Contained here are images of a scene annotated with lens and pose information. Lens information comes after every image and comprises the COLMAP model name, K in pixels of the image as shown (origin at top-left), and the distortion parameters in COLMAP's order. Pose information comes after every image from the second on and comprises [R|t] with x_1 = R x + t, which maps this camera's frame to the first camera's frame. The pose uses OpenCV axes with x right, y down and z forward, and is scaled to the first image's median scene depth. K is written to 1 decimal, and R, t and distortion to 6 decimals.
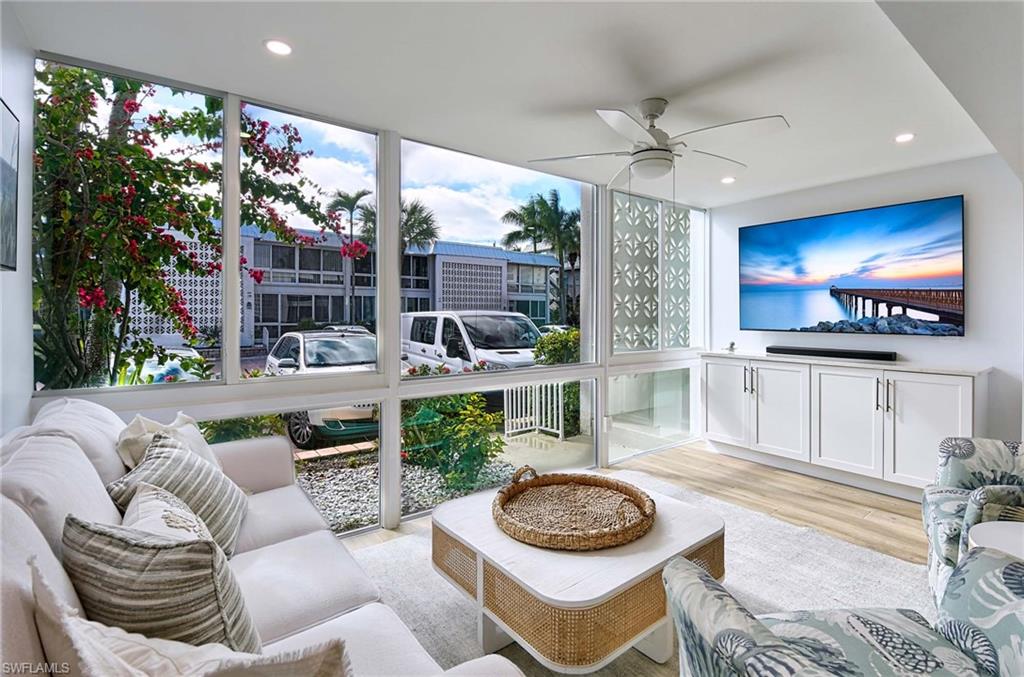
lens RADIAL K [[468.8, 0, 514.3], [0, 468.8, 315.8], [0, 0, 1]] dist [-0.023171, -0.002434]
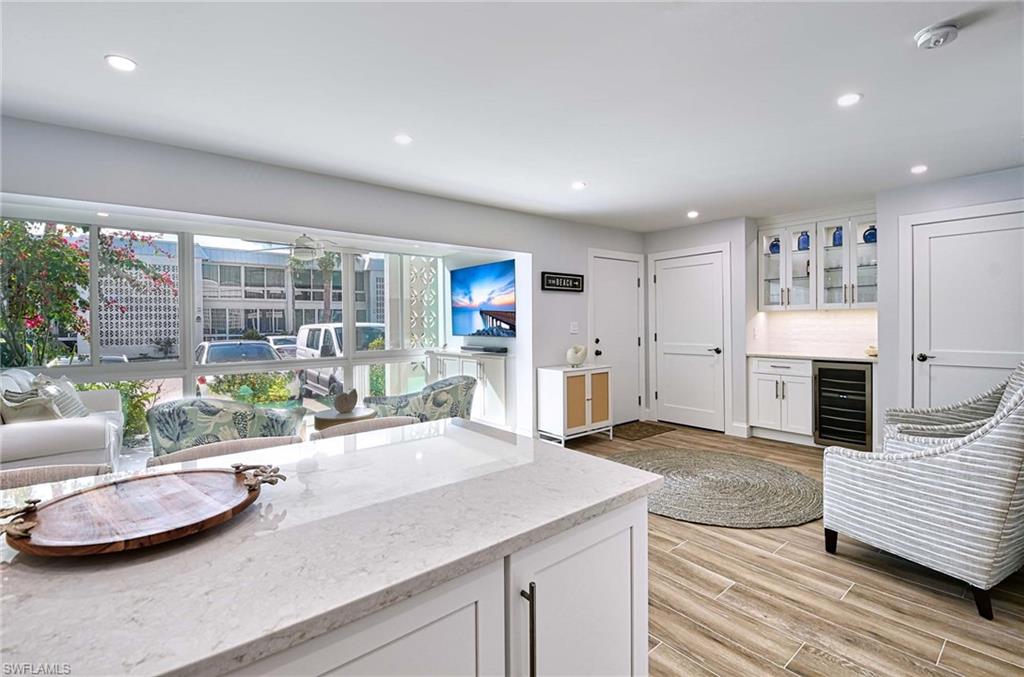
lens RADIAL K [[468.8, 0, 498.1], [0, 468.8, 323.8], [0, 0, 1]] dist [-0.023171, -0.002434]
pose [[0.999678, -0.015172, 0.020354, 0.649803], [0.015172, 0.999885, 0.000119, -0.007296], [-0.020354, 0.000190, 0.999793, -0.631354]]
